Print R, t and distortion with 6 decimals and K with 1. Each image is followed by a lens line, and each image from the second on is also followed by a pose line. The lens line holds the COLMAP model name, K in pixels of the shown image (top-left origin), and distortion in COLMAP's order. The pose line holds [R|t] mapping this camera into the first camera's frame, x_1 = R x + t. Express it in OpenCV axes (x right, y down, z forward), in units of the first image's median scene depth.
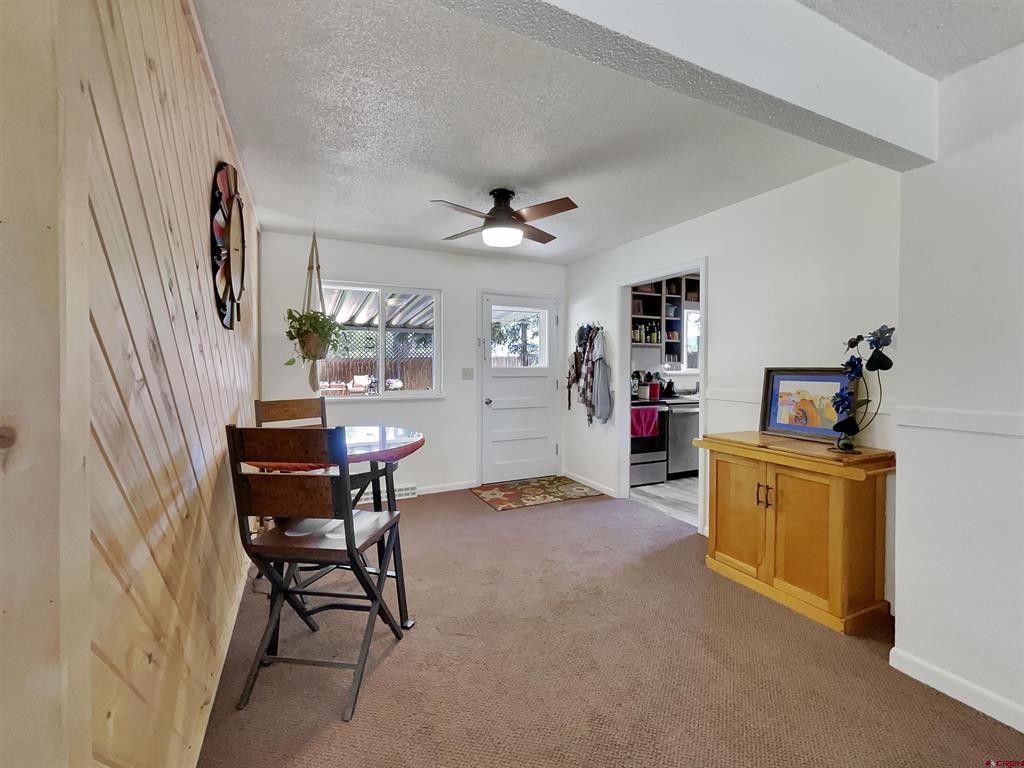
lens RADIAL K [[429.6, 0, 510.1], [0, 429.6, 369.9], [0, 0, 1]] dist [-0.000100, -0.000040]
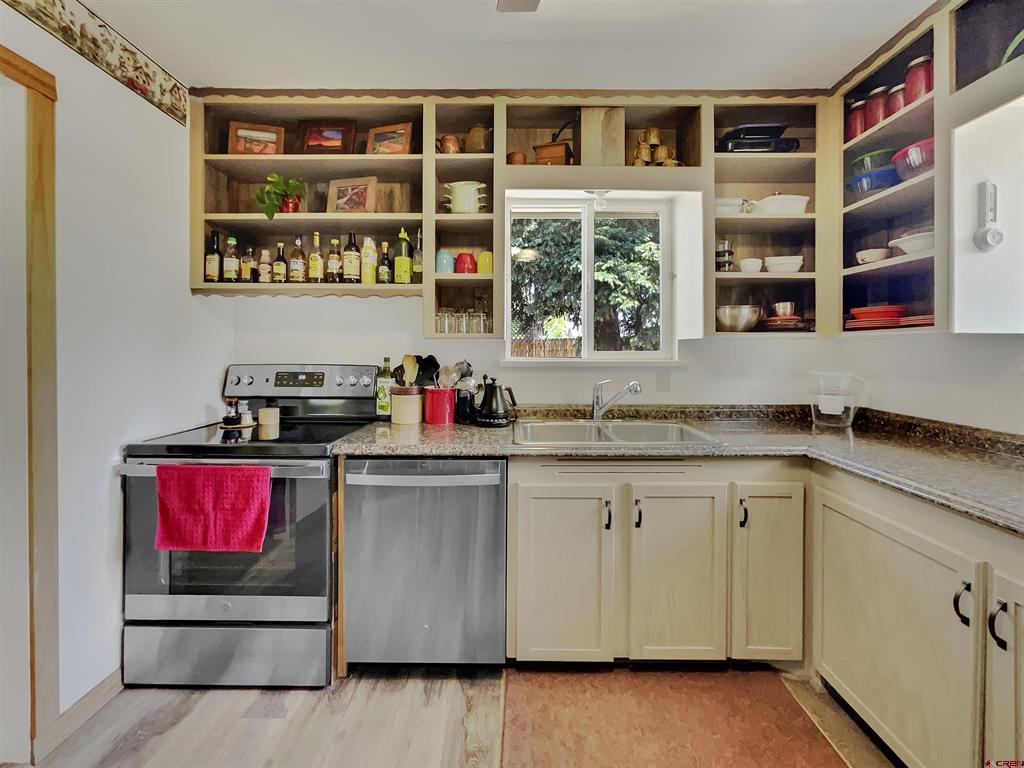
lens RADIAL K [[427.7, 0, 510.9], [0, 427.7, 348.1], [0, 0, 1]] dist [-0.000066, 0.000161]
pose [[0.905350, 0.000847, -0.424666, 0.671196], [-0.006732, 0.999901, -0.012358, -0.001667], [0.424614, 0.014047, 0.905266, 0.800565]]
